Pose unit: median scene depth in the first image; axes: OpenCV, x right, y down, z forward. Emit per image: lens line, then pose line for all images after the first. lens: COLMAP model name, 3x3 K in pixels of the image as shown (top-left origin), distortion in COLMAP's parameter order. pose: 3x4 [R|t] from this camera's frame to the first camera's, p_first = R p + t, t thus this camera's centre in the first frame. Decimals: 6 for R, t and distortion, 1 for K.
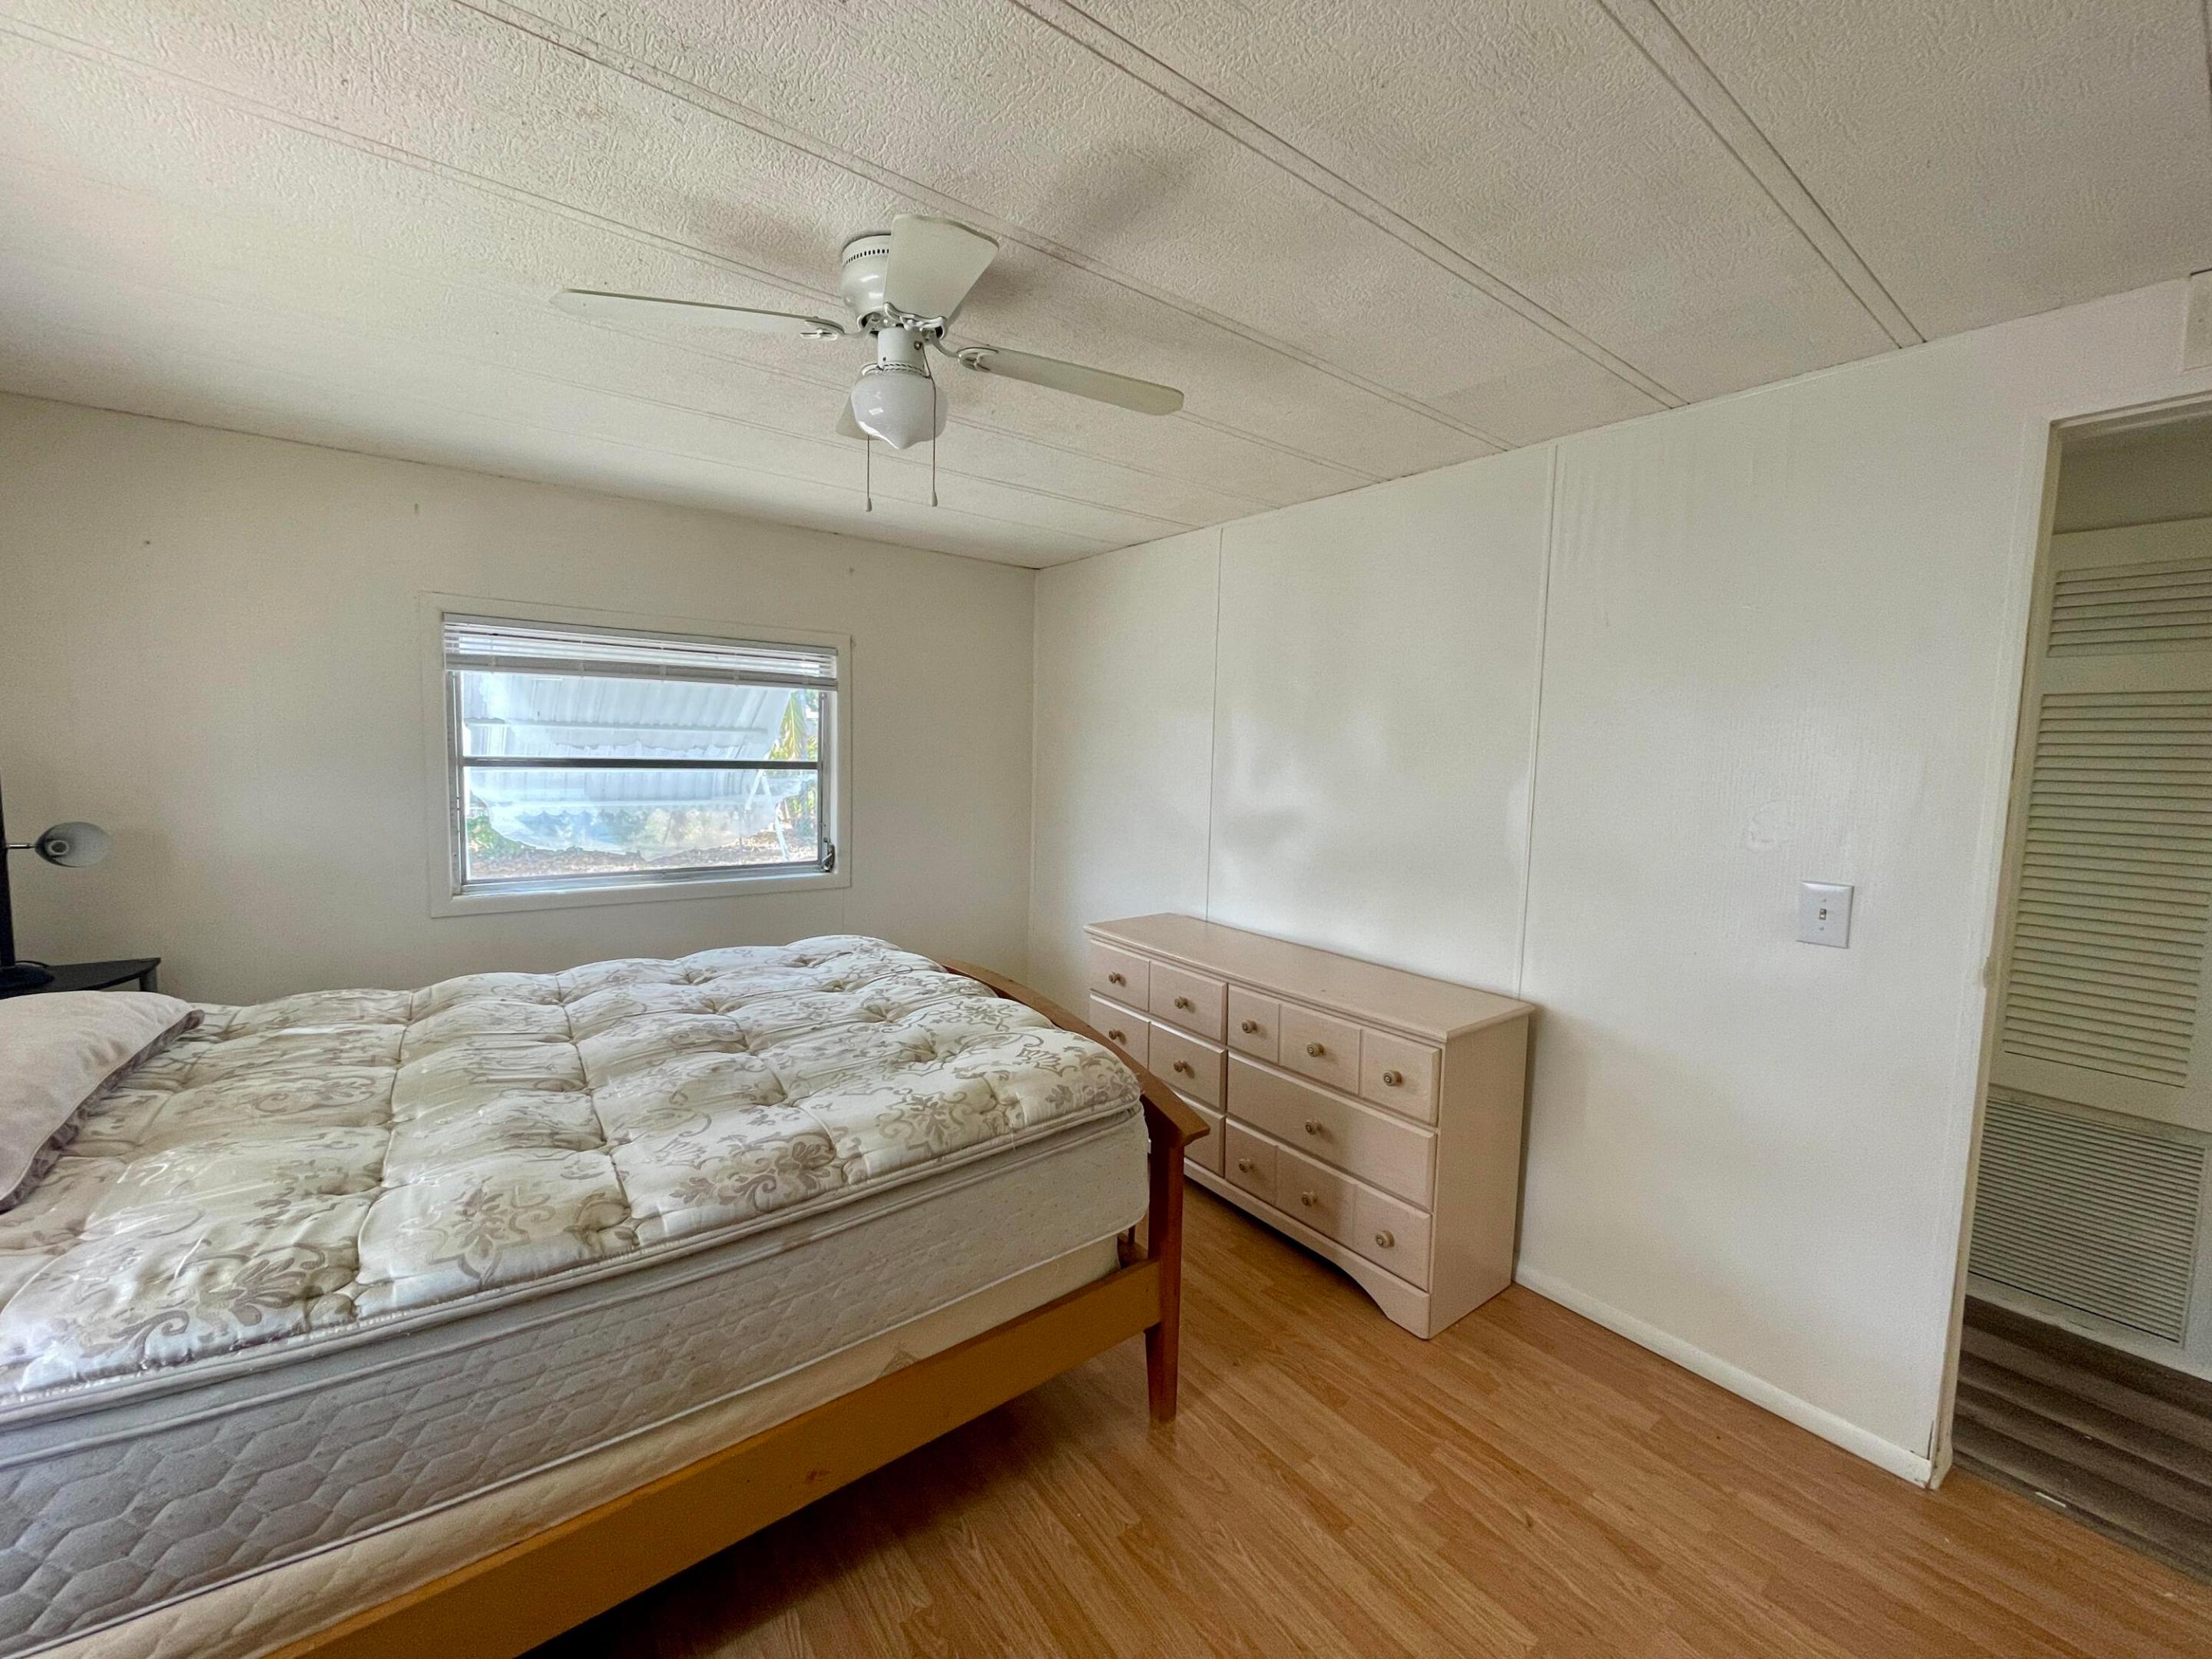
lens RADIAL K [[887.8, 0, 1103.1], [0, 887.8, 825.6], [0, 0, 1]] dist [0.002340, -0.000003]
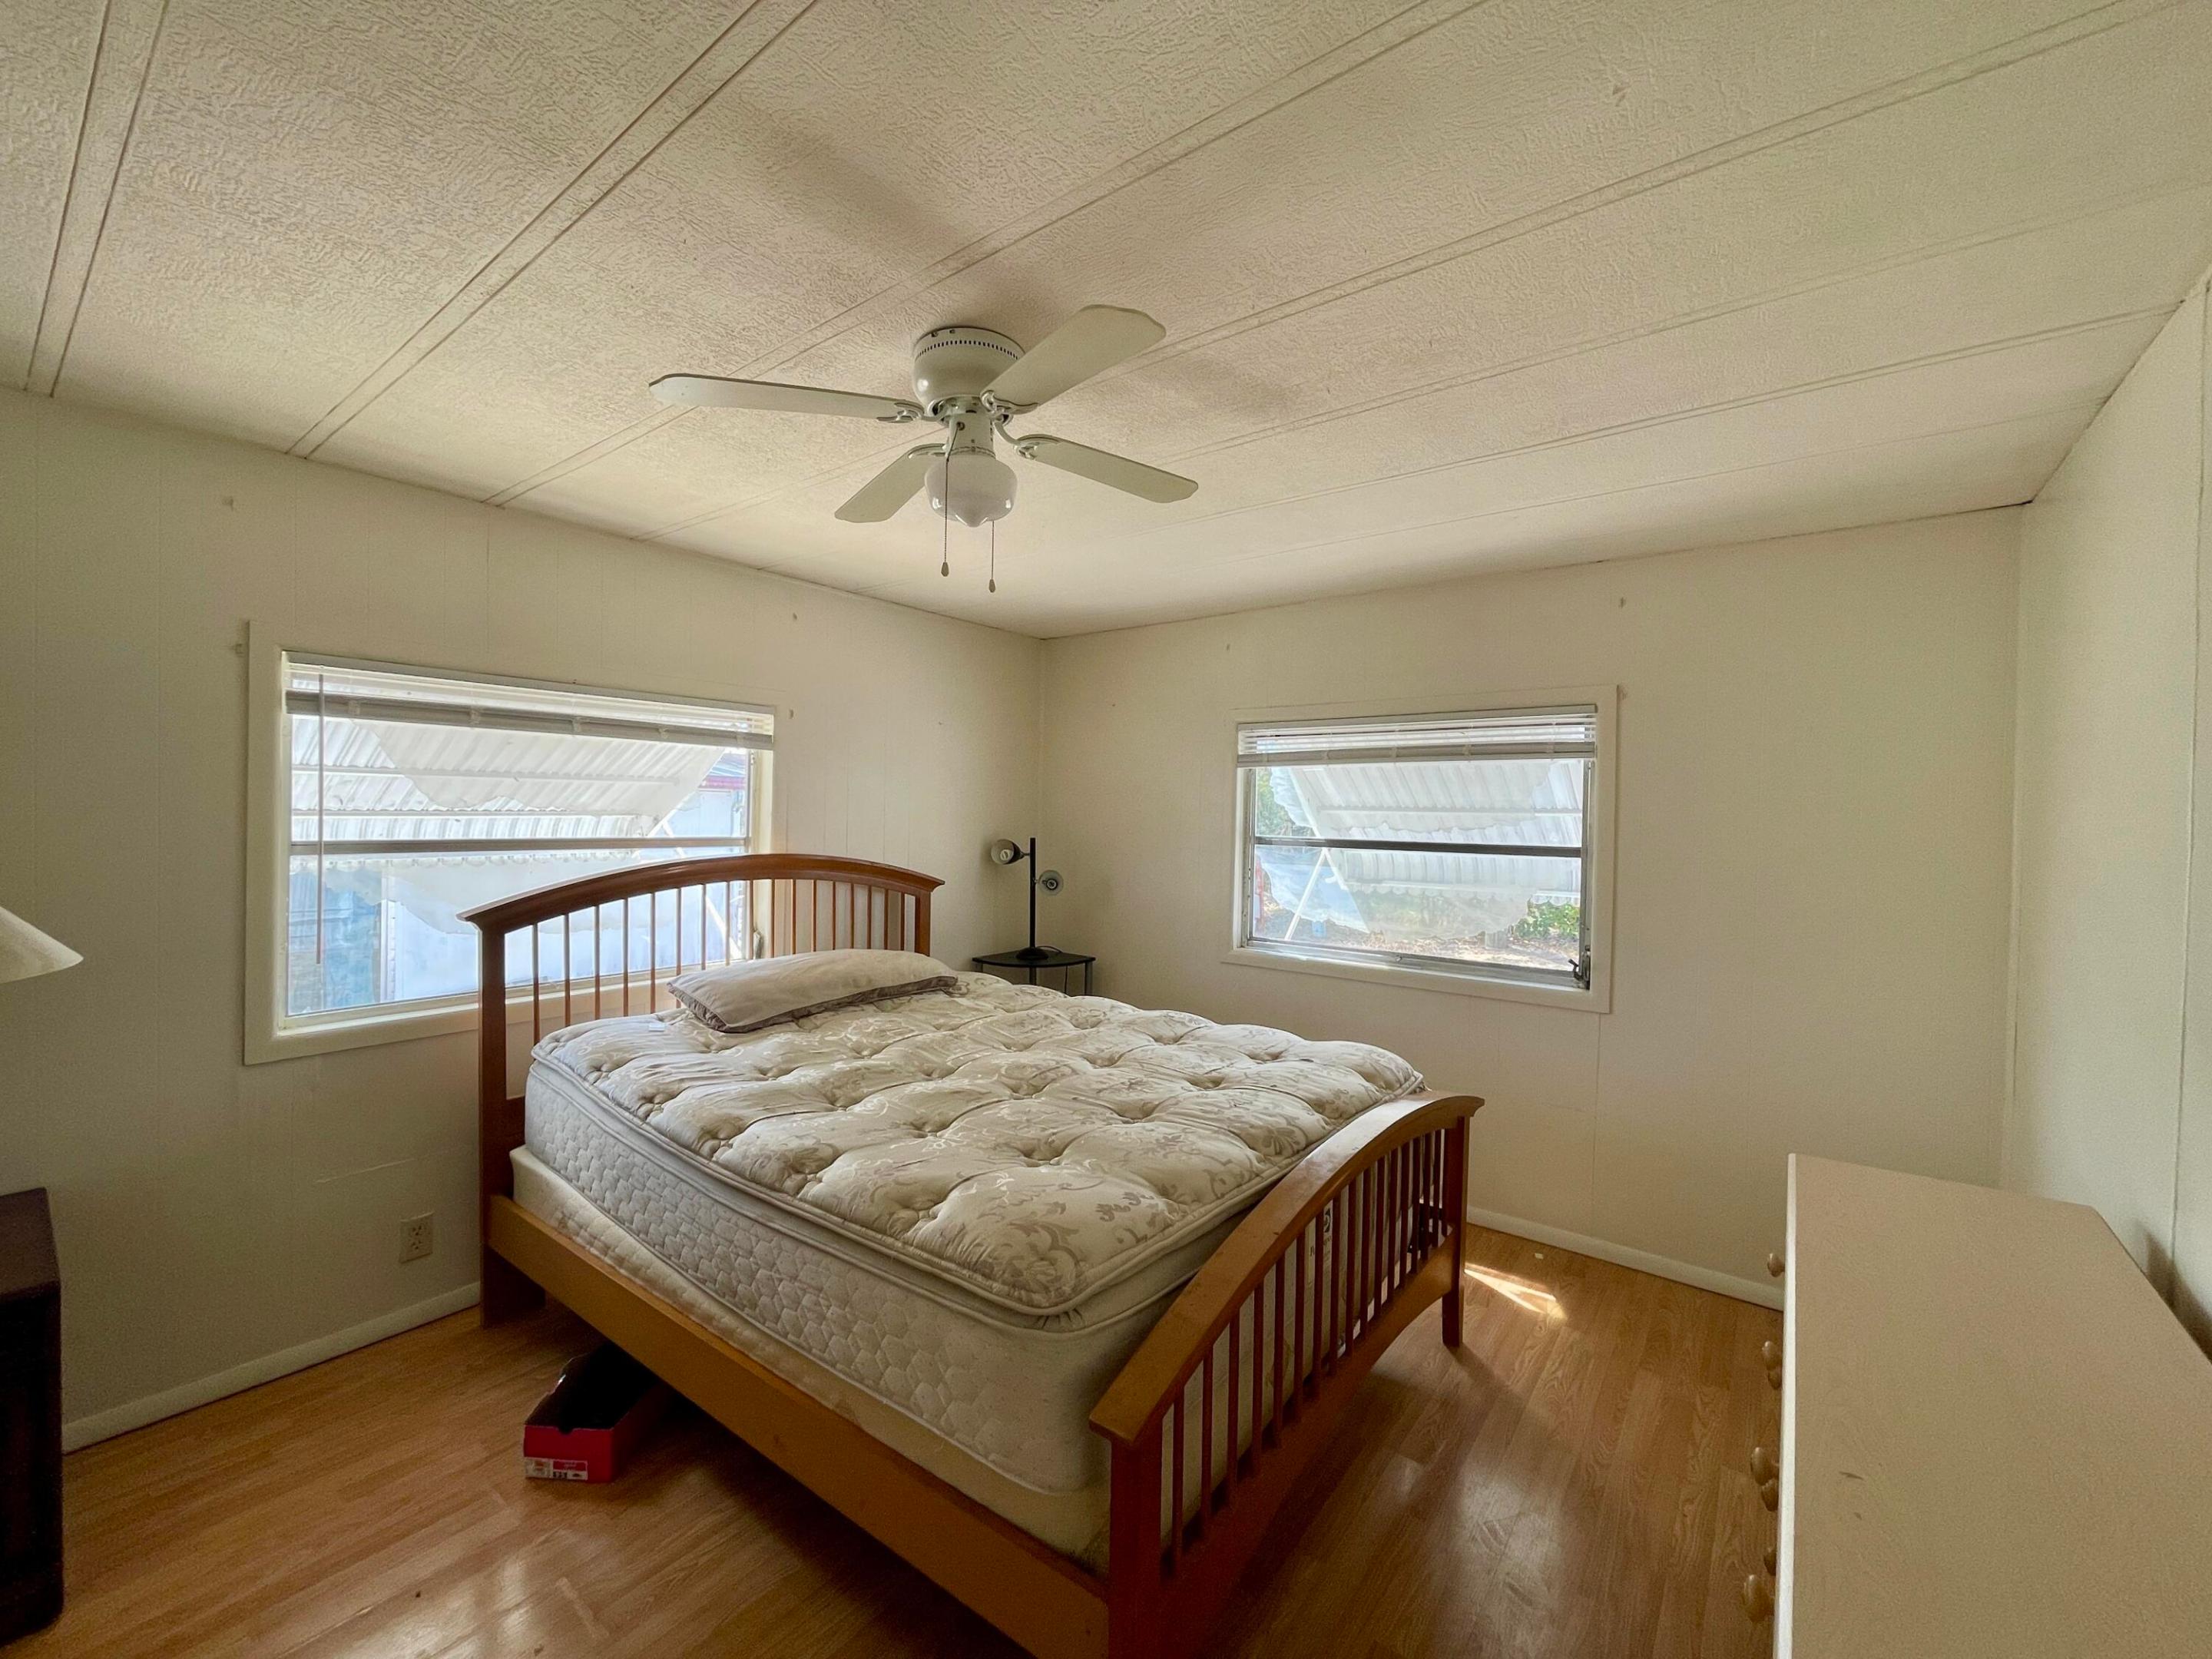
lens RADIAL K [[887.8, 0, 1105.0], [0, 887.8, 831.4], [0, 0, 1]] dist [0.002340, -0.000003]
pose [[0.264924, -0.002202, -0.964267, 0.416217], [-0.093070, 0.995270, -0.027843, -0.030358], [0.959767, 0.097121, 0.263466, 0.470370]]
